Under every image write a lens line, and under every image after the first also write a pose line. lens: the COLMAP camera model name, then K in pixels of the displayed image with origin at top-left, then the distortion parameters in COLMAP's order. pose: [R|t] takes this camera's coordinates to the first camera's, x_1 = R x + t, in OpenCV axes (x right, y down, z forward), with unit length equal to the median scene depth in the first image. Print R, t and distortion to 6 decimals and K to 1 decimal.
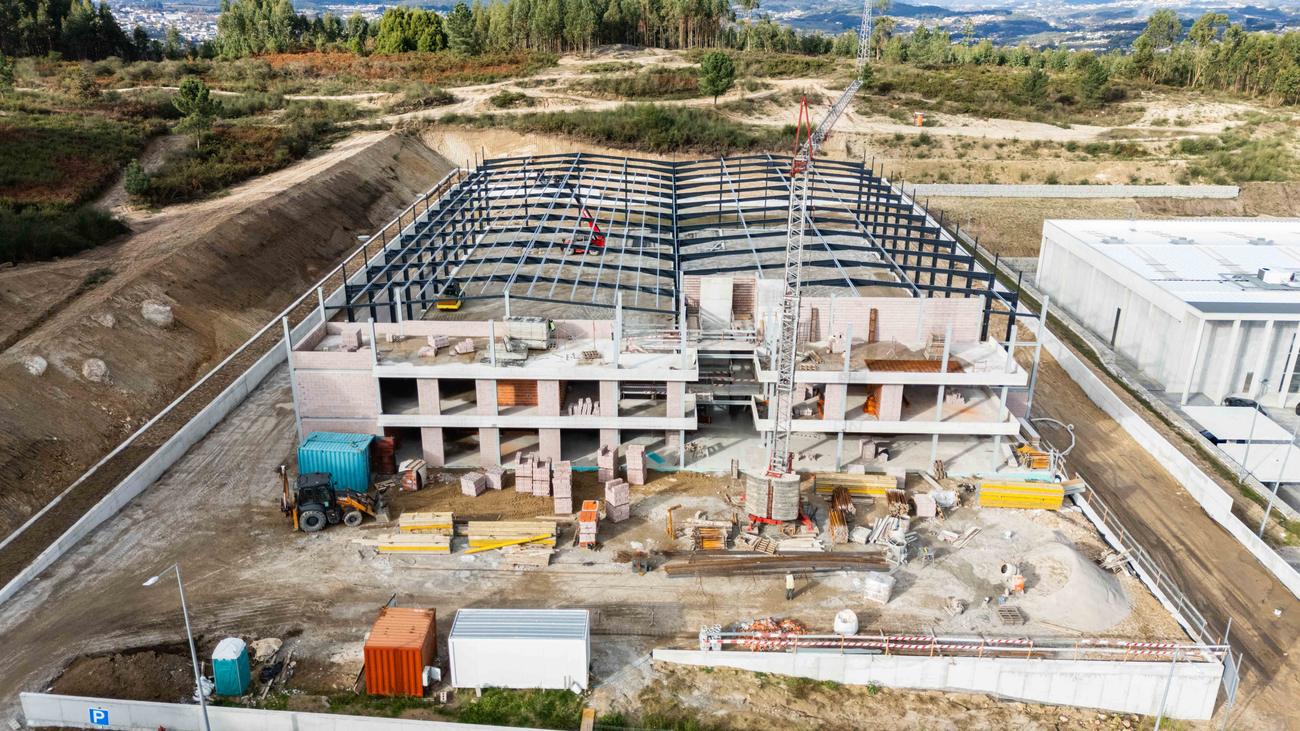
lens RADIAL K [[956.0, 0, 650.0], [0, 956.0, 365.5], [0, 0, 1]] dist [0.081524, -0.071491]
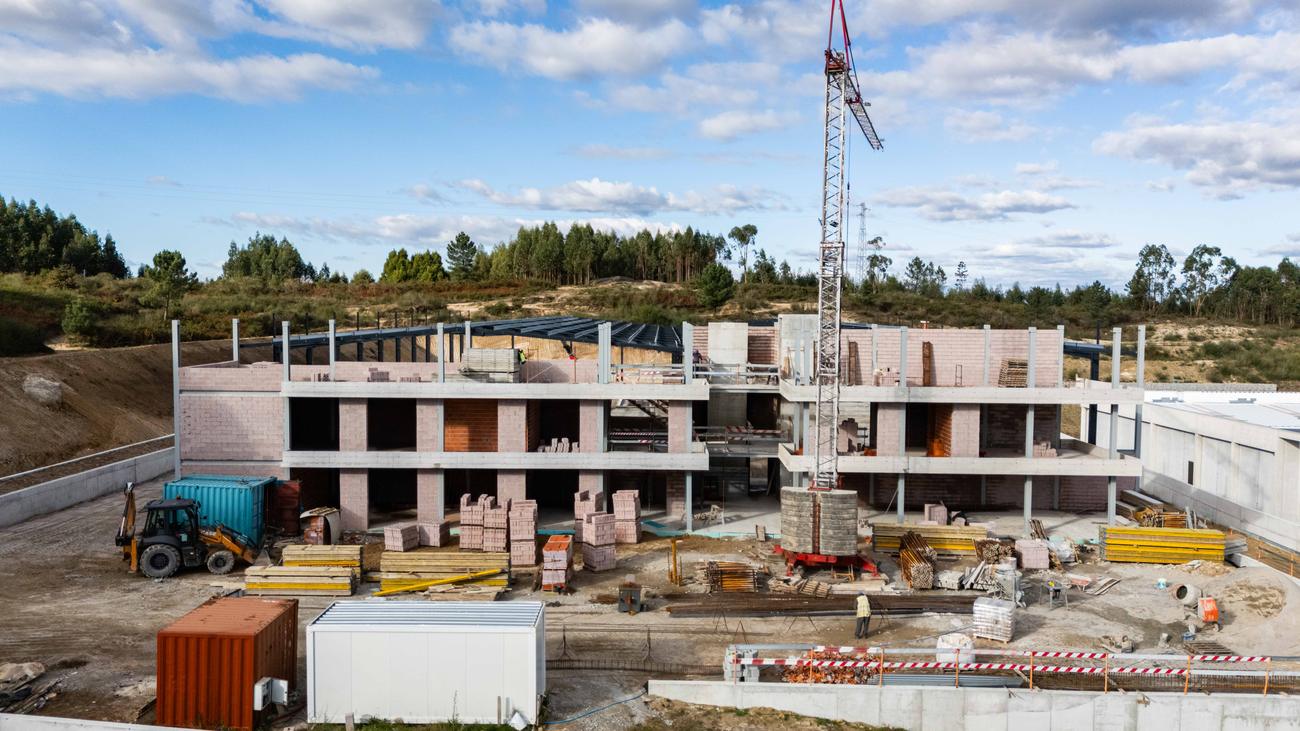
lens RADIAL K [[956.0, 0, 650.0], [0, 956.0, 365.5], [0, 0, 1]] dist [0.081524, -0.071491]
pose [[0.999999, 0.000471, 0.001156, 0.002344], [-0.000099, 0.953059, -0.302784, 0.215155], [-0.001244, 0.302784, 0.953059, 0.261016]]
